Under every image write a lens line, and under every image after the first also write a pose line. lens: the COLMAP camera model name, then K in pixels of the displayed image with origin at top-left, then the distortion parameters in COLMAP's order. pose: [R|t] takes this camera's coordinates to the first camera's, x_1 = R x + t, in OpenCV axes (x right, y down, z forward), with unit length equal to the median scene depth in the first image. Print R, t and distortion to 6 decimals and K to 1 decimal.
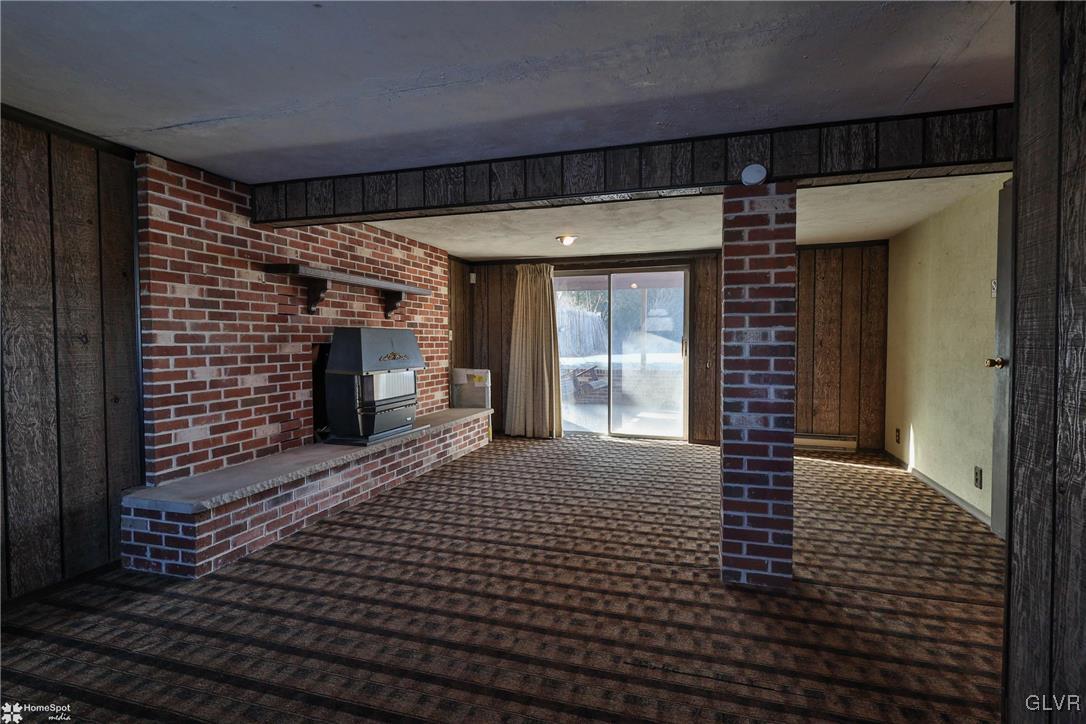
lens RADIAL K [[541.9, 0, 538.1], [0, 541.9, 362.9], [0, 0, 1]] dist [0.002030, 0.001886]
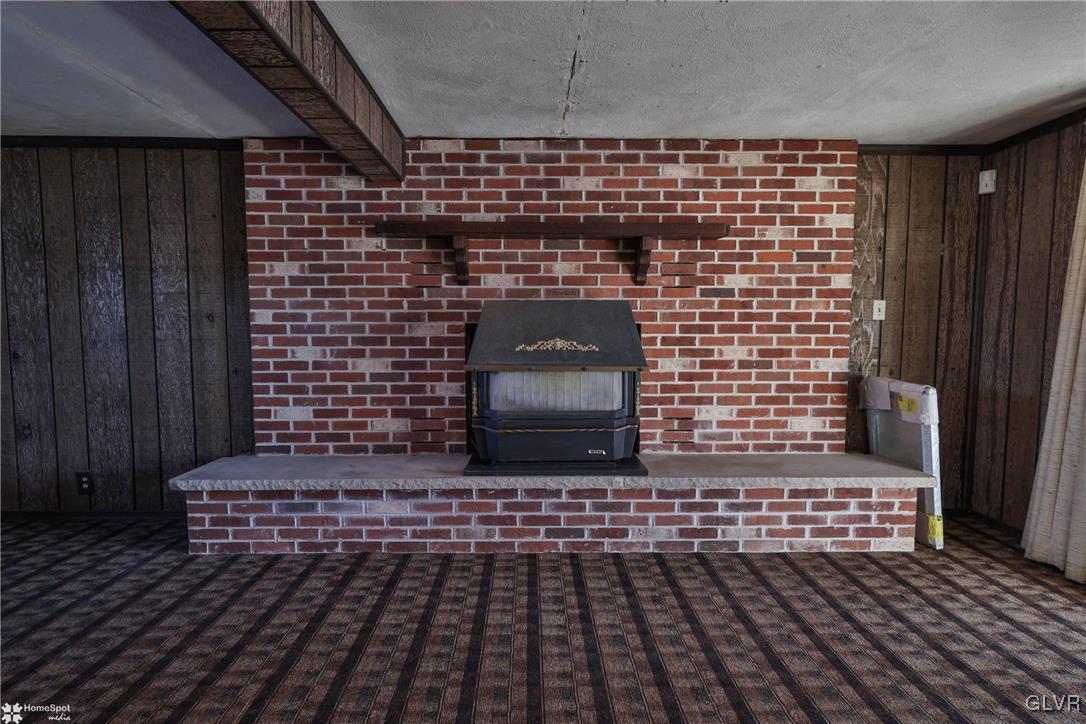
lens RADIAL K [[541.9, 0, 538.1], [0, 541.9, 362.9], [0, 0, 1]] dist [0.002030, 0.001886]
pose [[0.316224, 0.072900, -0.945880, 0.387452], [-0.040943, 0.997163, 0.063164, -0.037548], [0.947801, 0.018753, 0.318311, 0.982578]]
